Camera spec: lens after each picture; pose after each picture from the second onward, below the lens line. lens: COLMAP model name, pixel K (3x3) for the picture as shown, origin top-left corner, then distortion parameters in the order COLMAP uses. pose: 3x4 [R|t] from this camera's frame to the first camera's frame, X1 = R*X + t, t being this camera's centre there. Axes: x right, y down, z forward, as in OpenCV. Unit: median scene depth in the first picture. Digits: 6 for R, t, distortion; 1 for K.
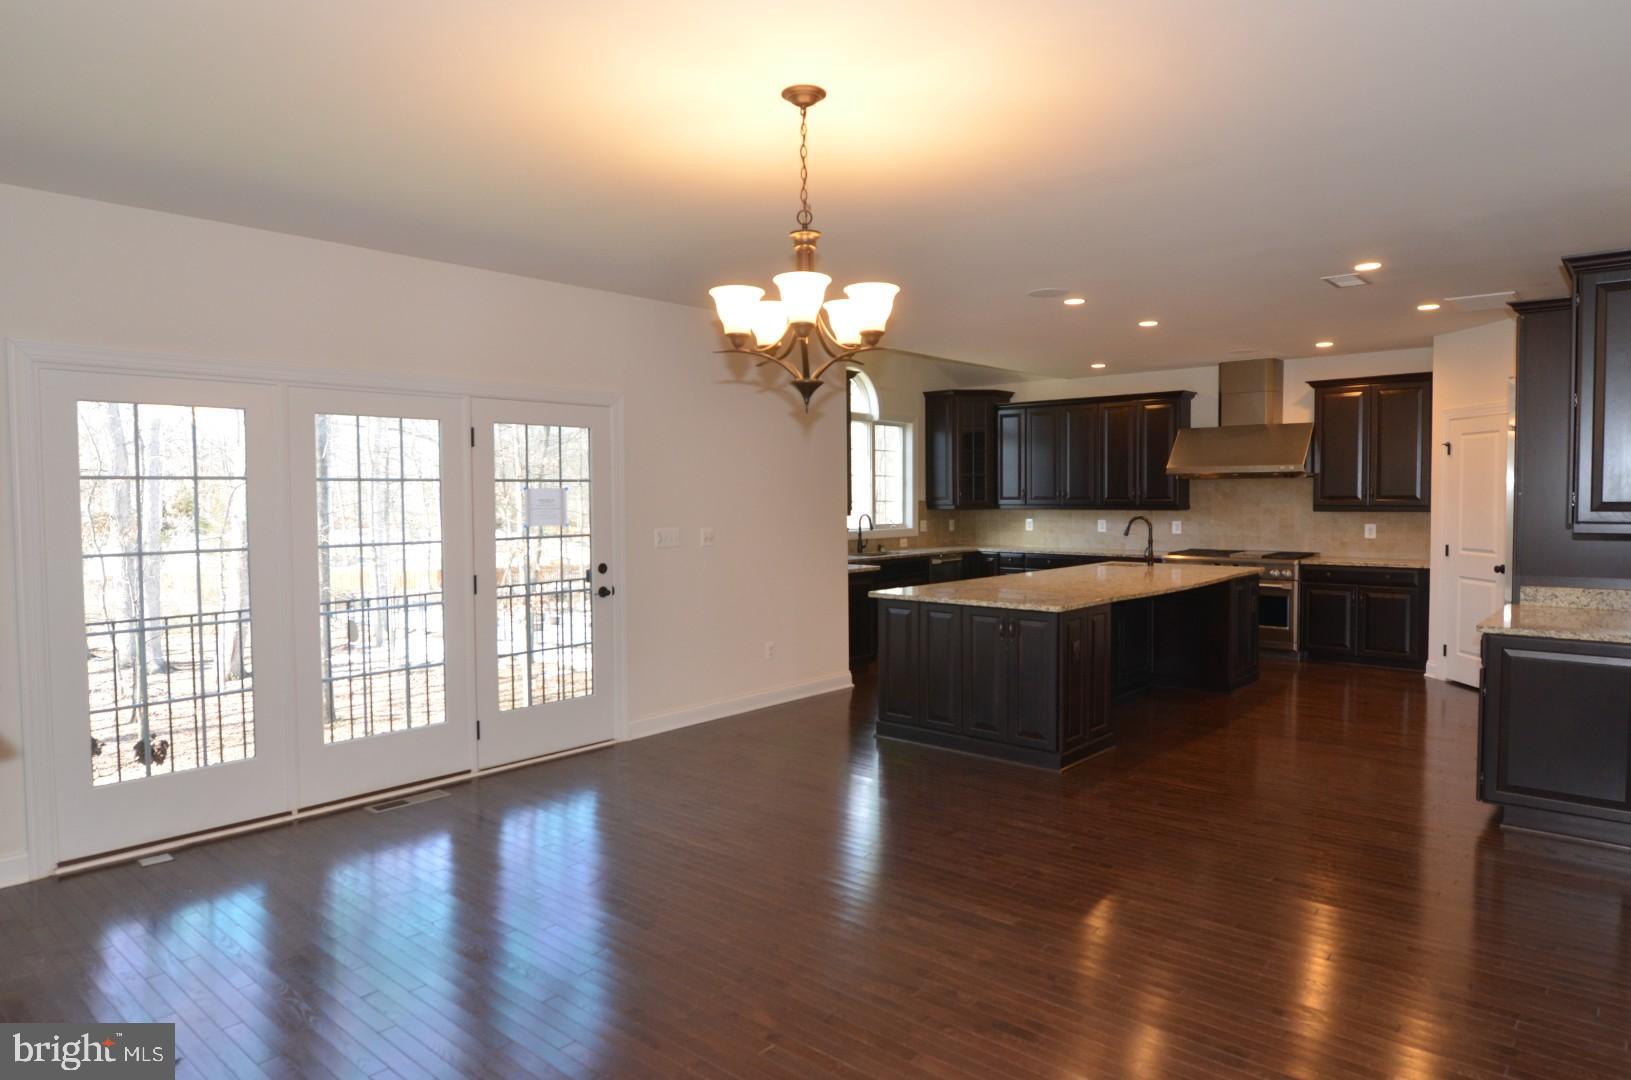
lens RADIAL K [[993.5, 0, 817.2], [0, 993.5, 536.5], [0, 0, 1]] dist [0.000068, 0.000943]
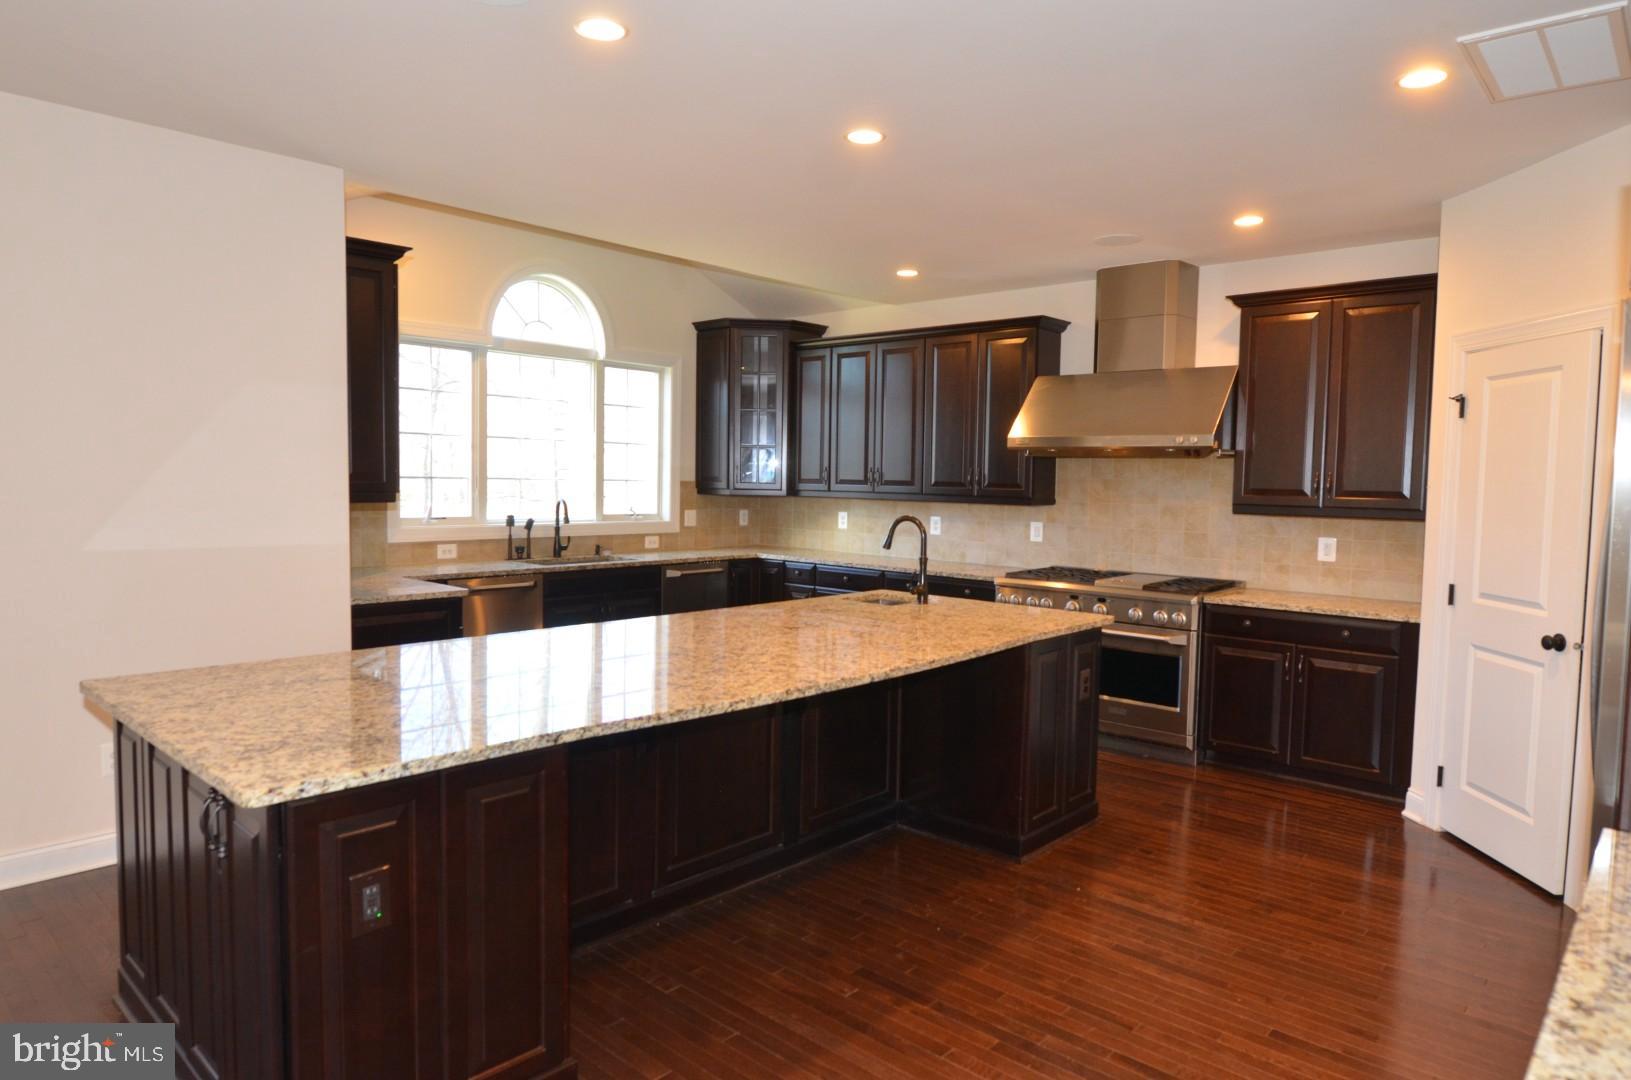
lens RADIAL K [[987.3, 0, 815.5], [0, 987.3, 540.0], [0, 0, 1]] dist [-0.002987, -0.000945]
pose [[0.999488, 0.026002, -0.018627, 0.256282], [-0.025570, 0.999406, 0.023084, -0.016695], [0.019216, -0.022596, 0.999560, 0.394724]]
